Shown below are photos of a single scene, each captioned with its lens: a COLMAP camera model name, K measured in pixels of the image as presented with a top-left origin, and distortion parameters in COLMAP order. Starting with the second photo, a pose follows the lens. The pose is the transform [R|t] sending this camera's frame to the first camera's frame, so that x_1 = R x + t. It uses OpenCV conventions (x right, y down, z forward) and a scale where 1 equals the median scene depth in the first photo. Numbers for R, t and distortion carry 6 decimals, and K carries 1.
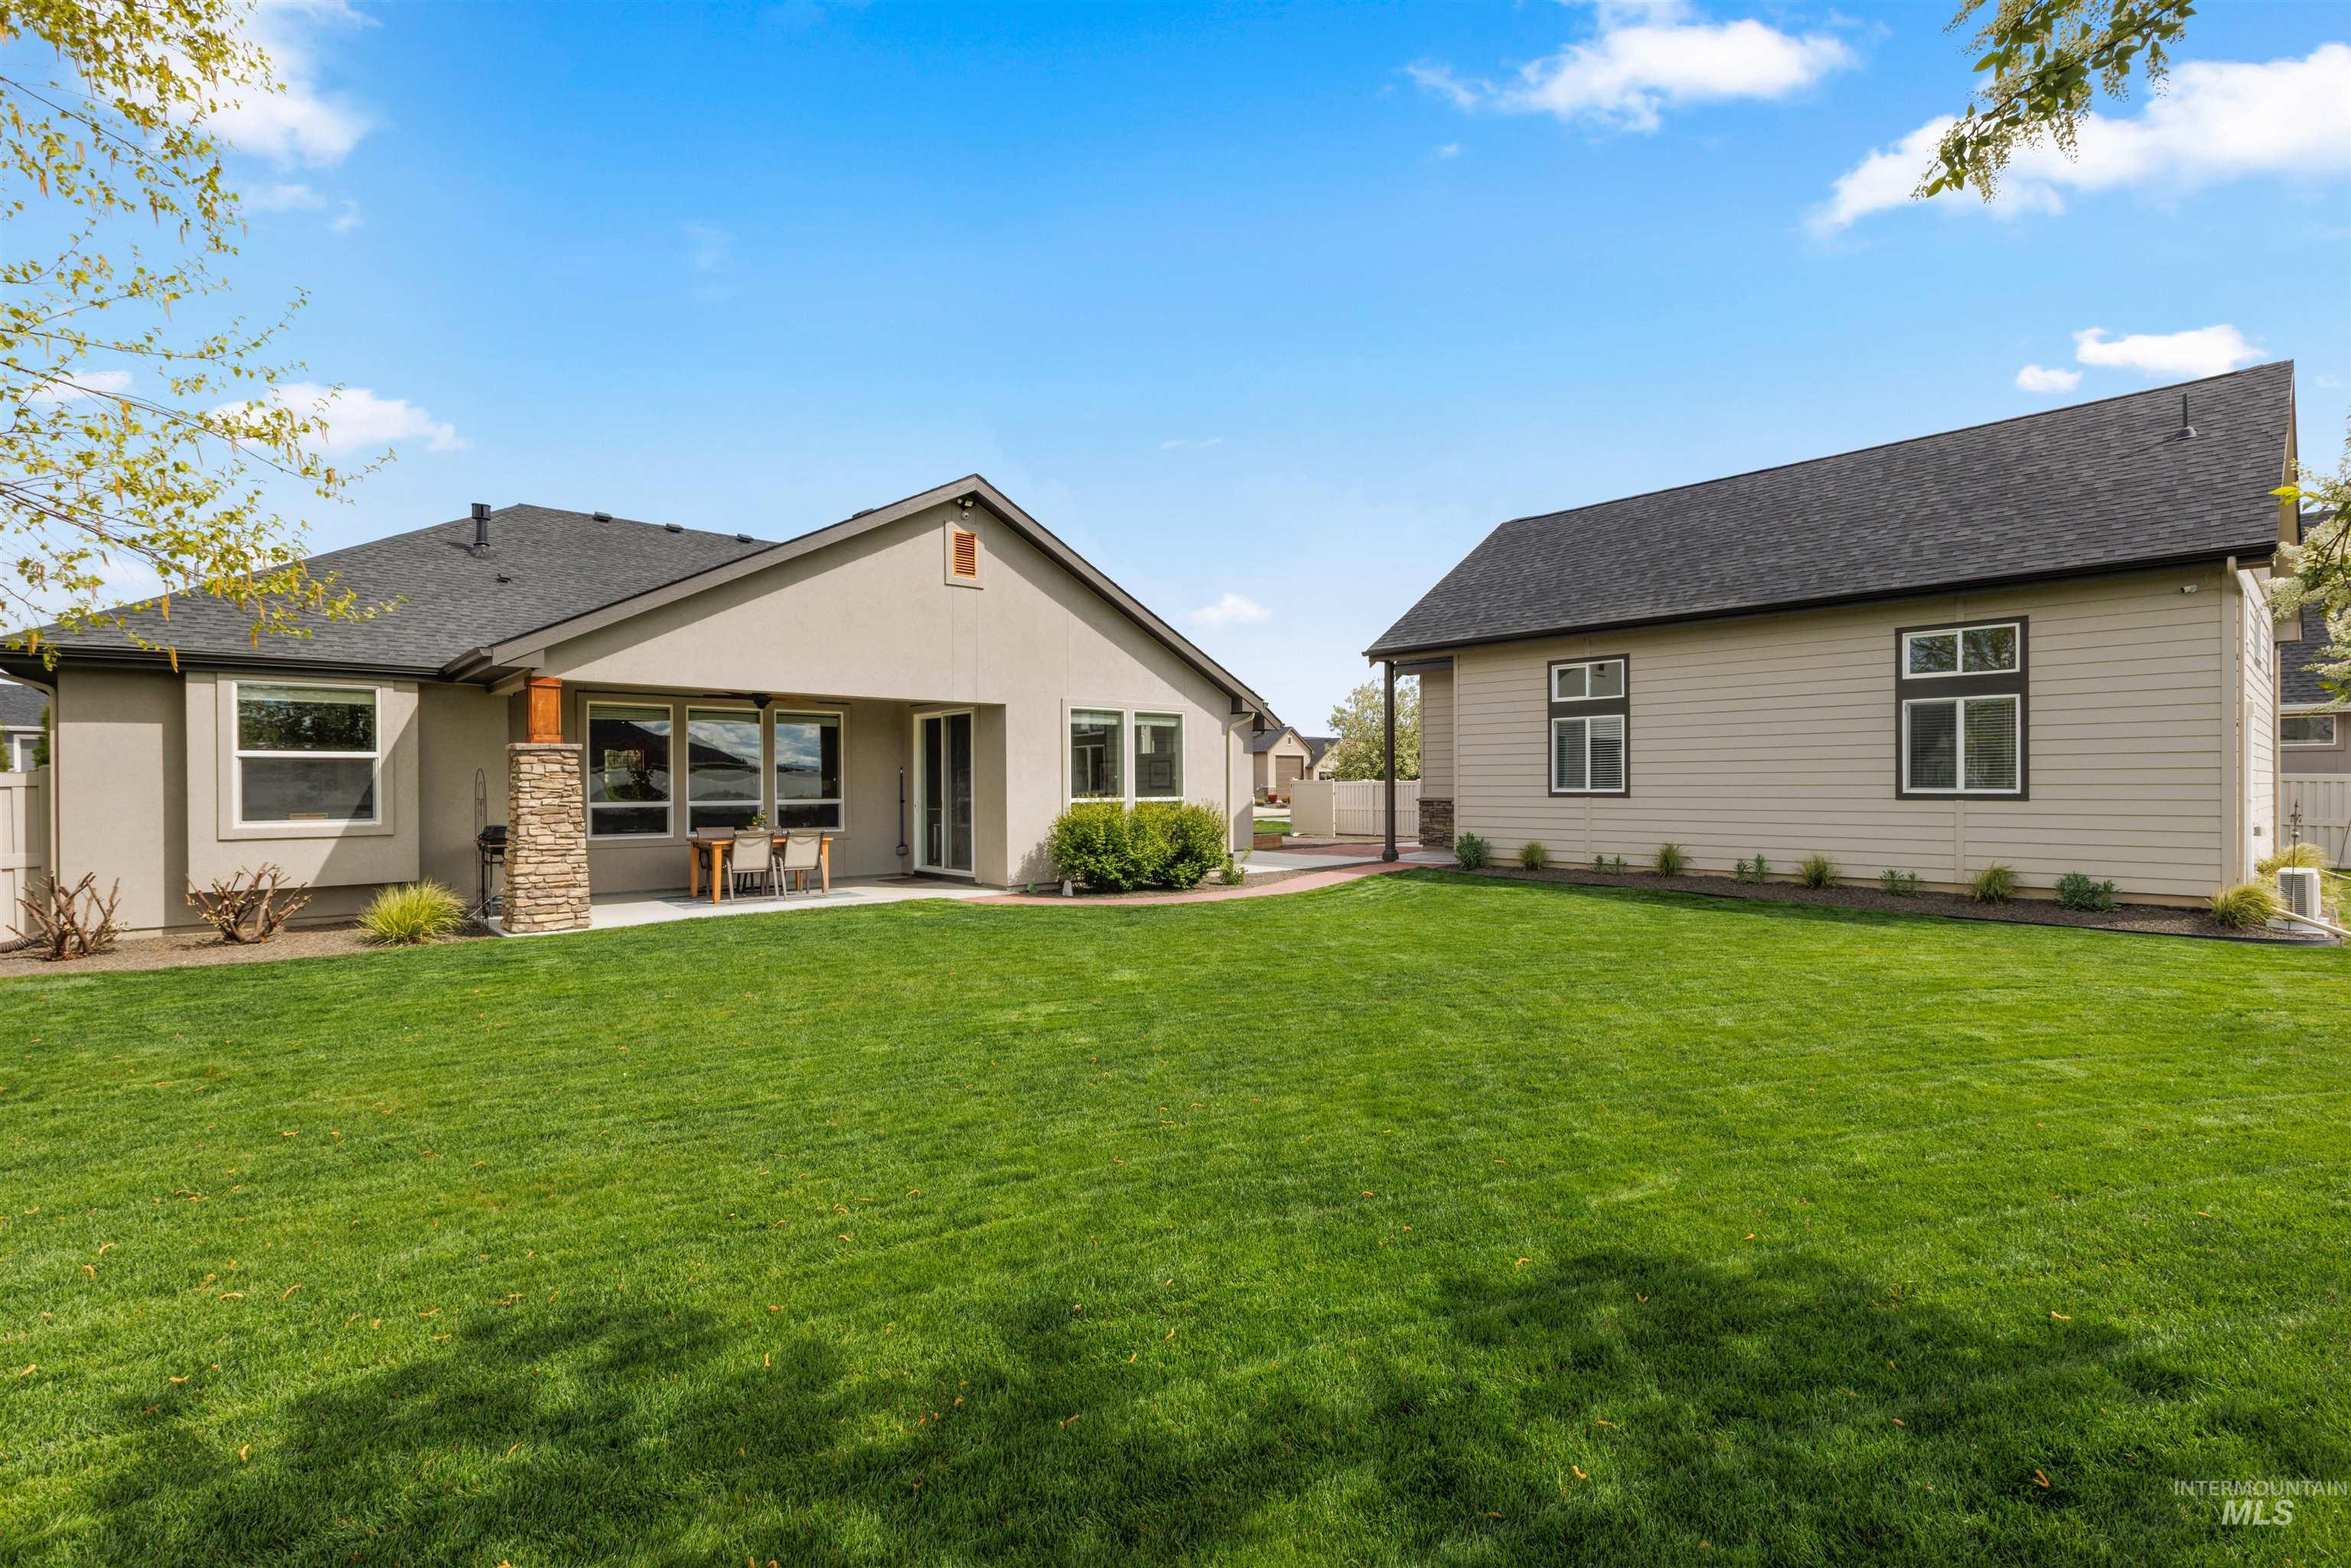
lens RADIAL K [[1075.1, 0, 1166.4], [0, 1075.1, 783.1], [0, 0, 1]] dist [-0.004731, 0.000018]
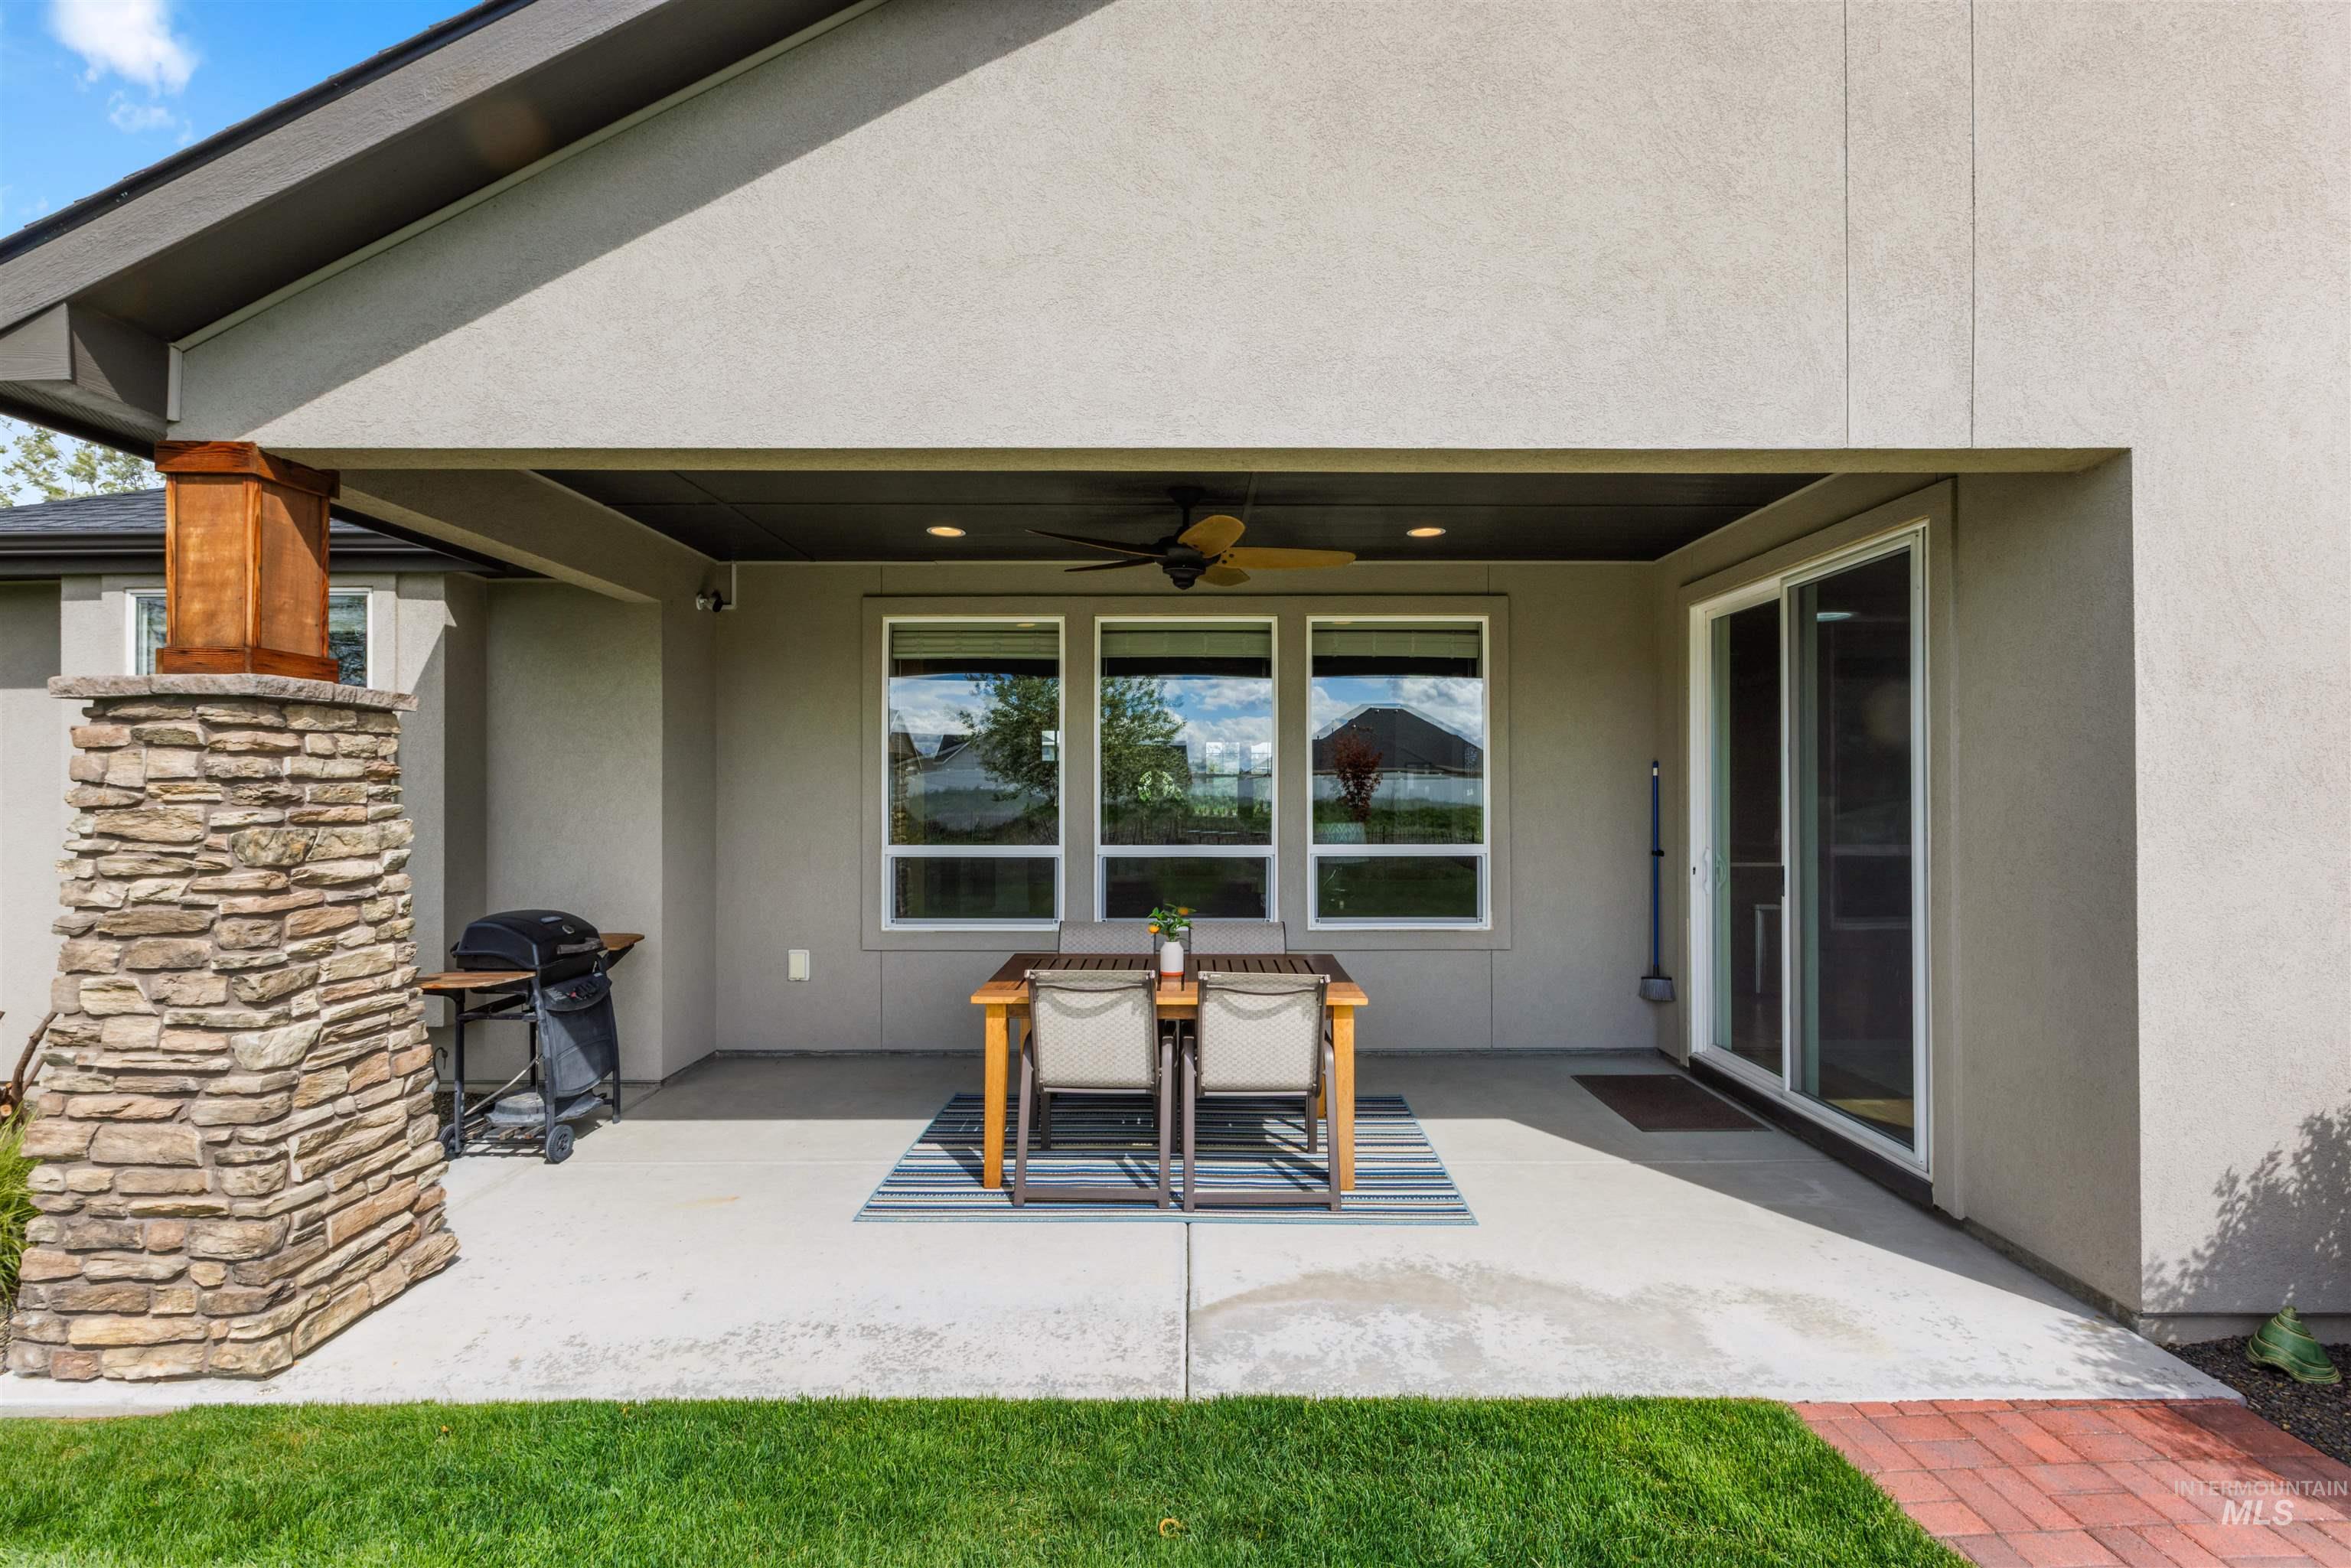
lens RADIAL K [[1085.9, 0, 1172.3], [0, 1085.9, 787.2], [0, 0, 1]] dist [-0.023687, 0.004662]
pose [[0.755703, 0.002028, -0.654911, -0.152459], [-0.000505, 0.999997, 0.002515, -0.006916], [0.654914, -0.001570, 0.755702, 0.716477]]
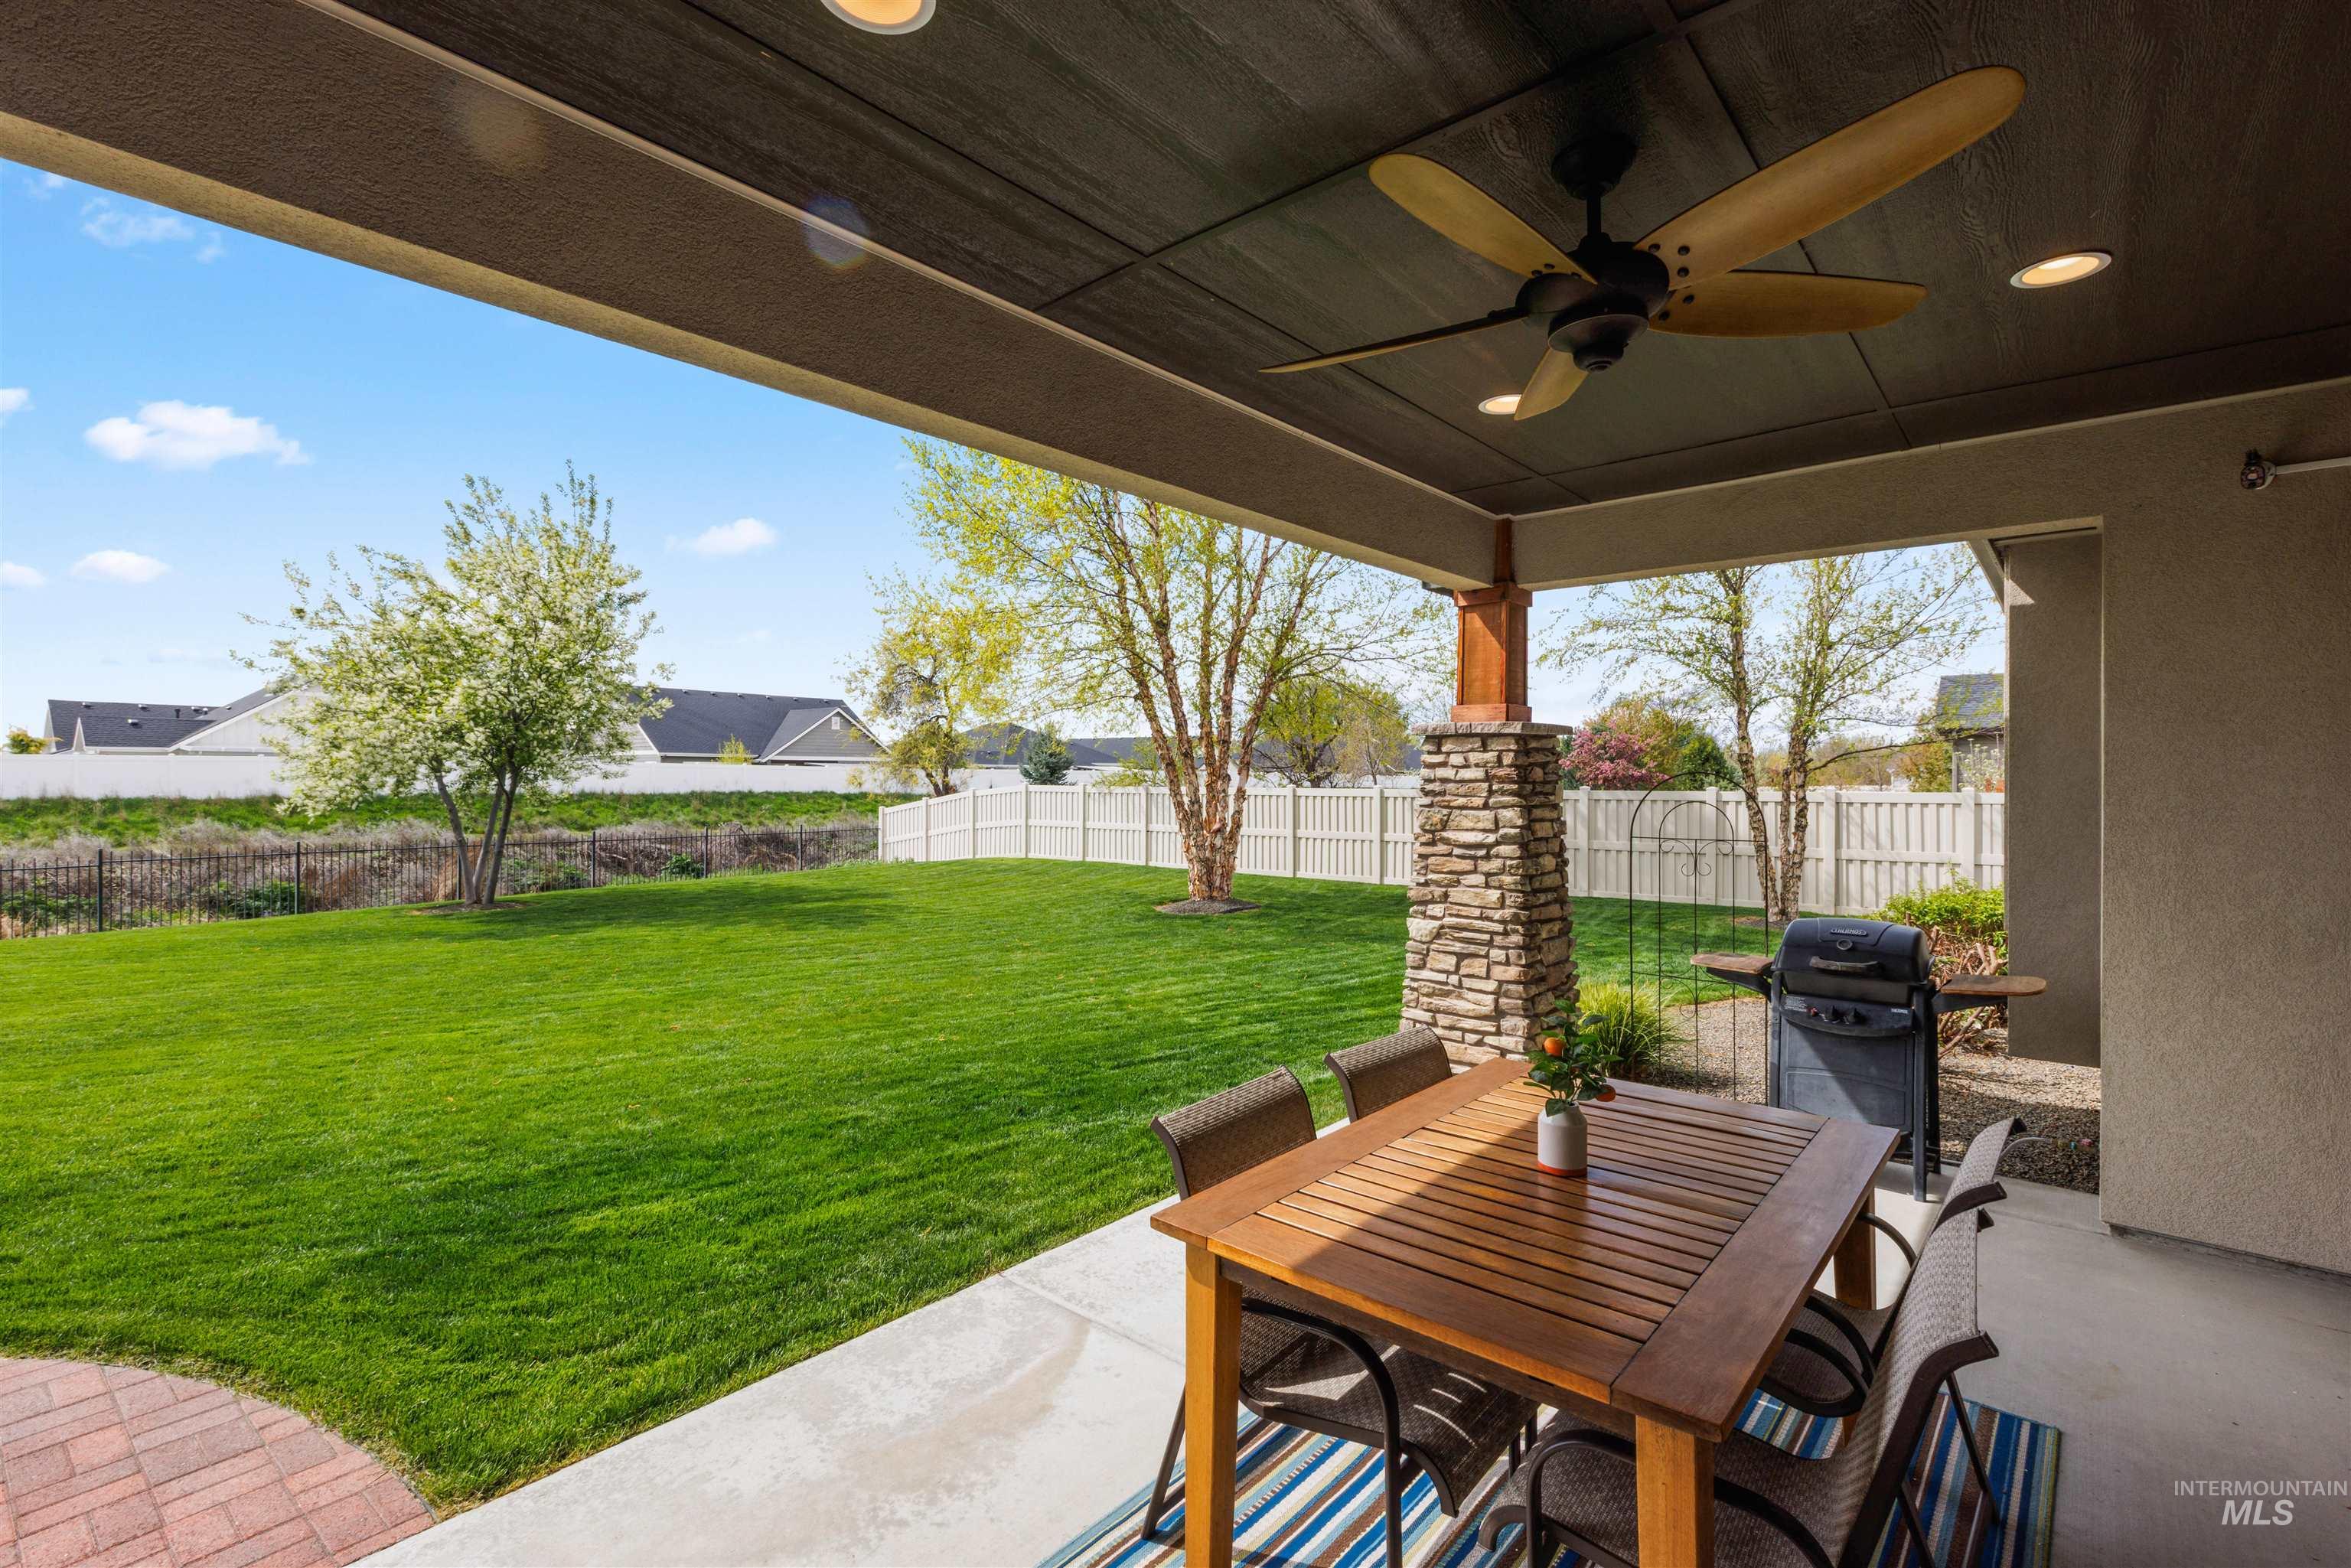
lens RADIAL K [[1075.1, 0, 1182.5], [0, 1075.1, 787.7], [0, 0, 1]] dist [-0.004731, 0.000018]
pose [[-0.992670, -0.000588, -0.120854, -0.282128], [-0.001314, 0.999982, 0.005929, -0.007548], [0.120848, 0.006045, -0.992653, 1.094371]]
